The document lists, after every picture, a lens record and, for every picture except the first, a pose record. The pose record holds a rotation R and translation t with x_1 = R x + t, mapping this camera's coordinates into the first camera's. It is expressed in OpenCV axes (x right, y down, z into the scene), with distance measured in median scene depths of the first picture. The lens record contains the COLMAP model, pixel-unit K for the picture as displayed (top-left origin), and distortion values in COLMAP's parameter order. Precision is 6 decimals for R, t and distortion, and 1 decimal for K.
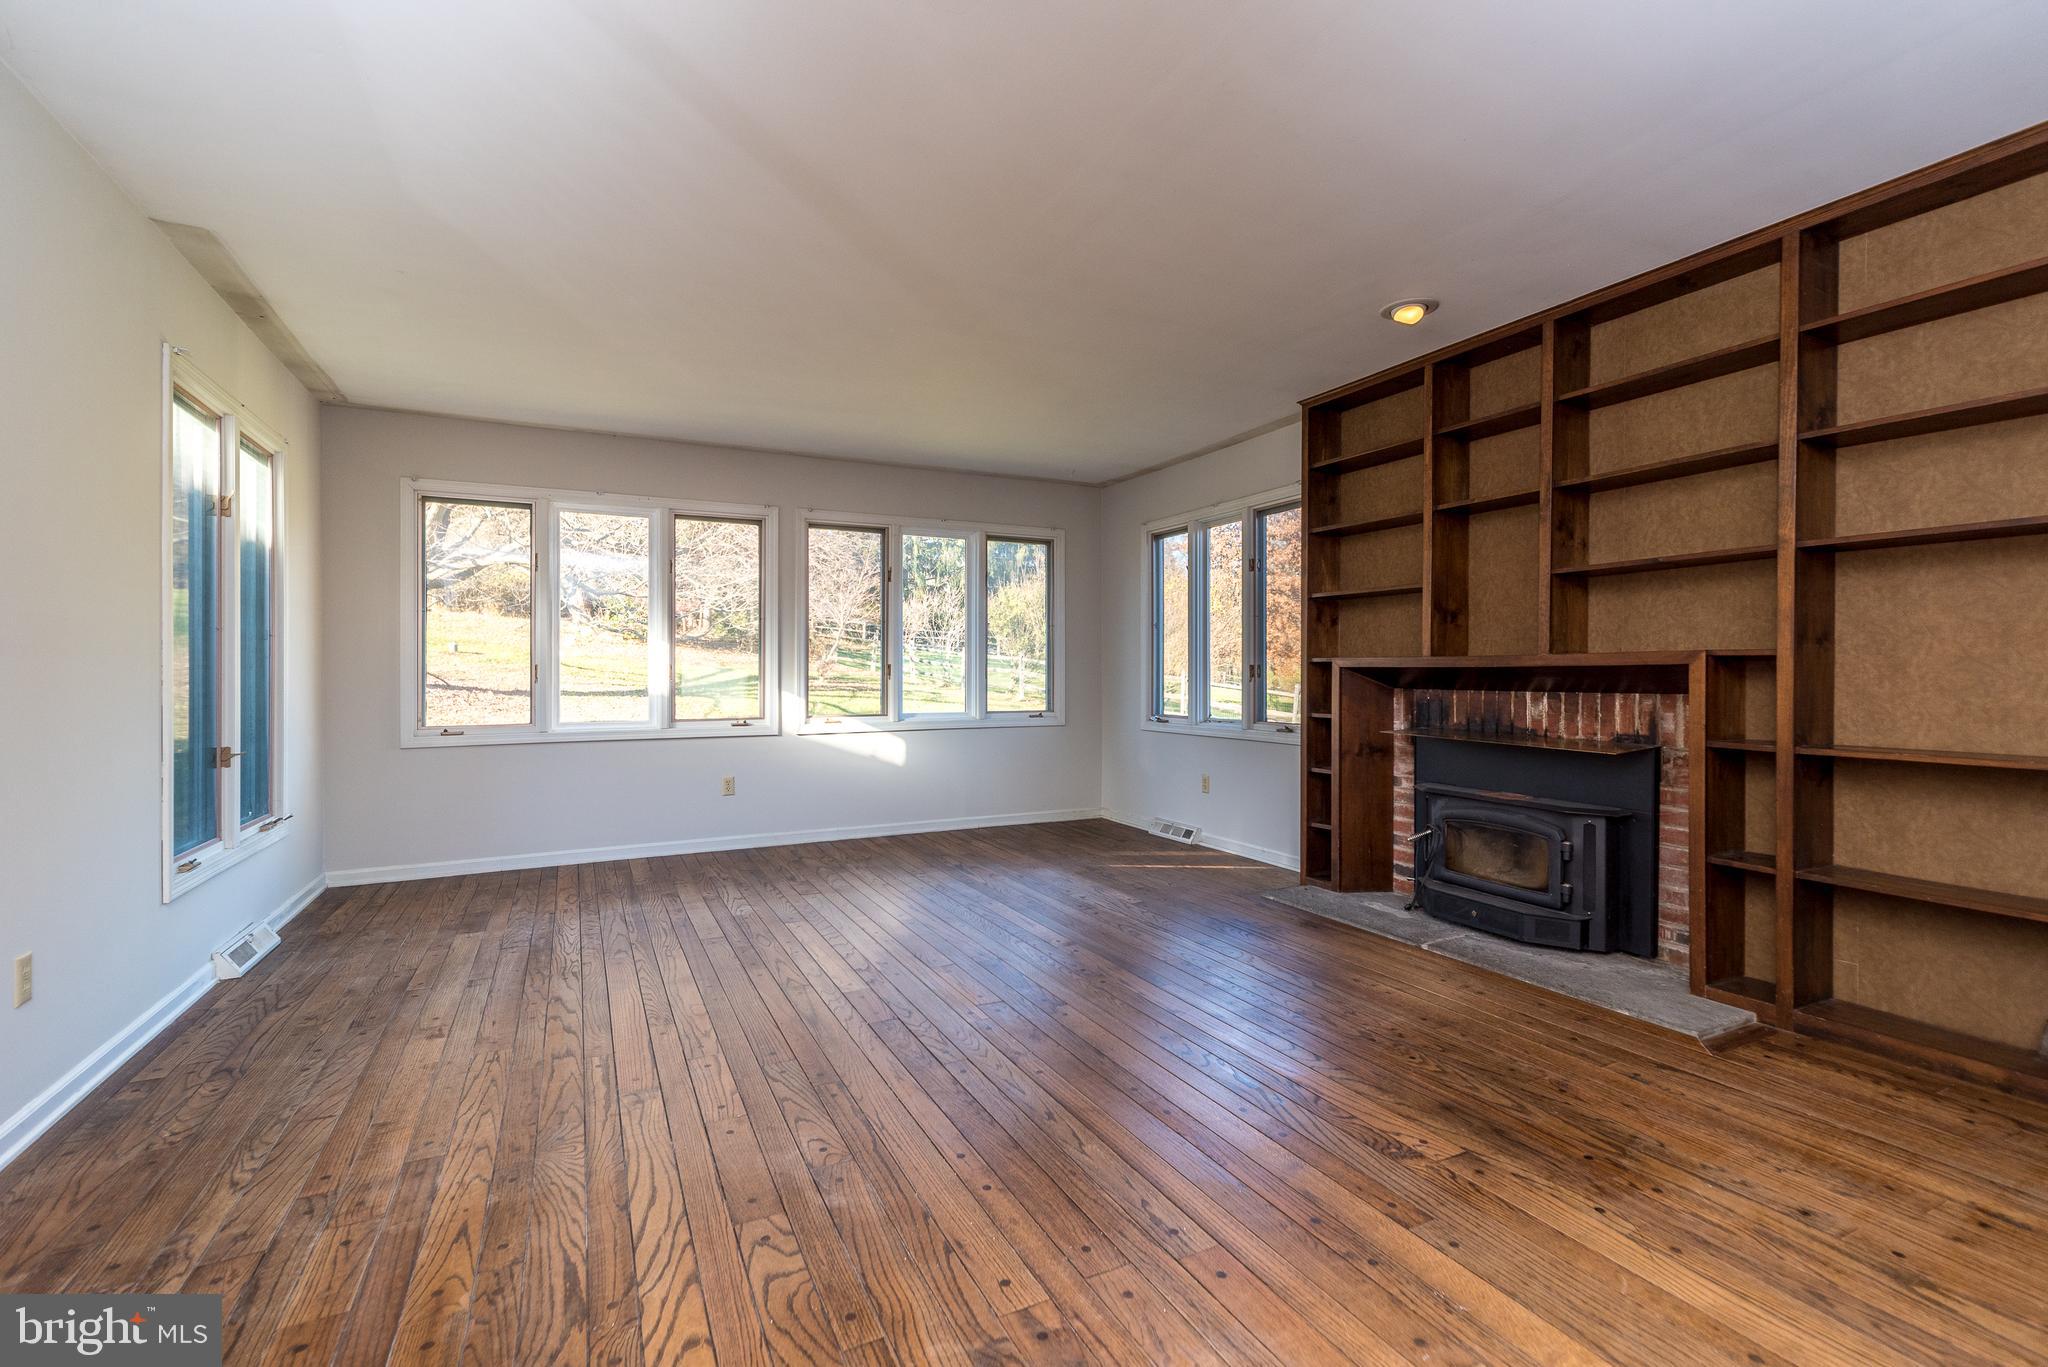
lens RADIAL K [[917.5, 0, 1046.4], [0, 917.5, 680.0], [0, 0, 1]] dist [0.003442, 0.000049]
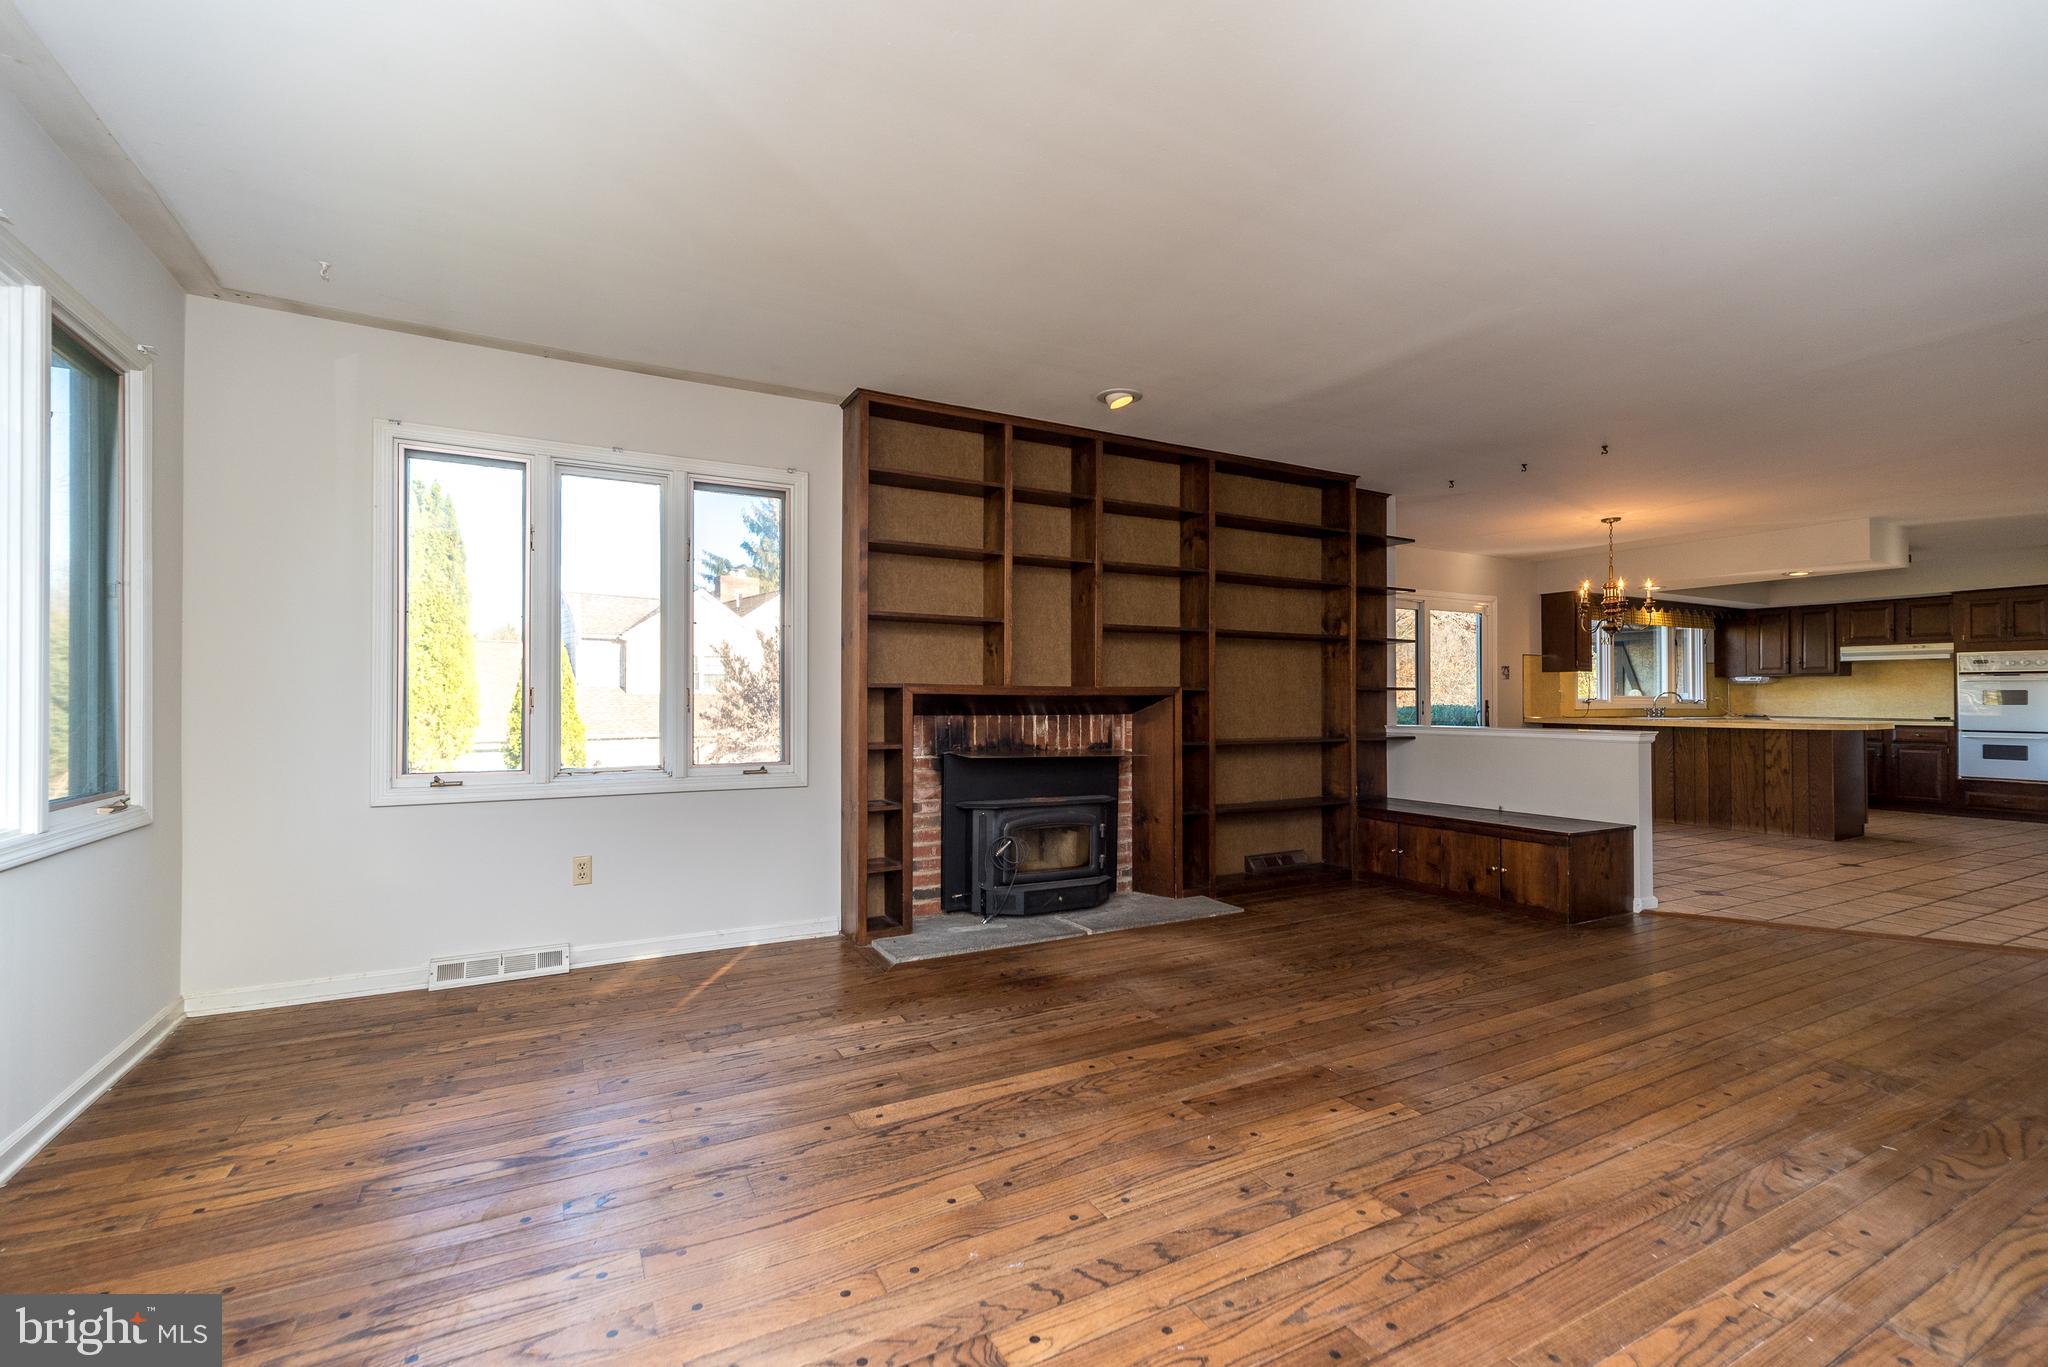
lens RADIAL K [[884.0, 0, 1012.9], [0, 884.0, 700.6], [0, 0, 1]] dist [0.004457, 0.000296]
pose [[-0.018318, 0.002477, 0.999829, -0.710843], [0.006477, 0.999976, -0.002358, -0.004394], [-0.999811, 0.006433, -0.018334, 1.105821]]
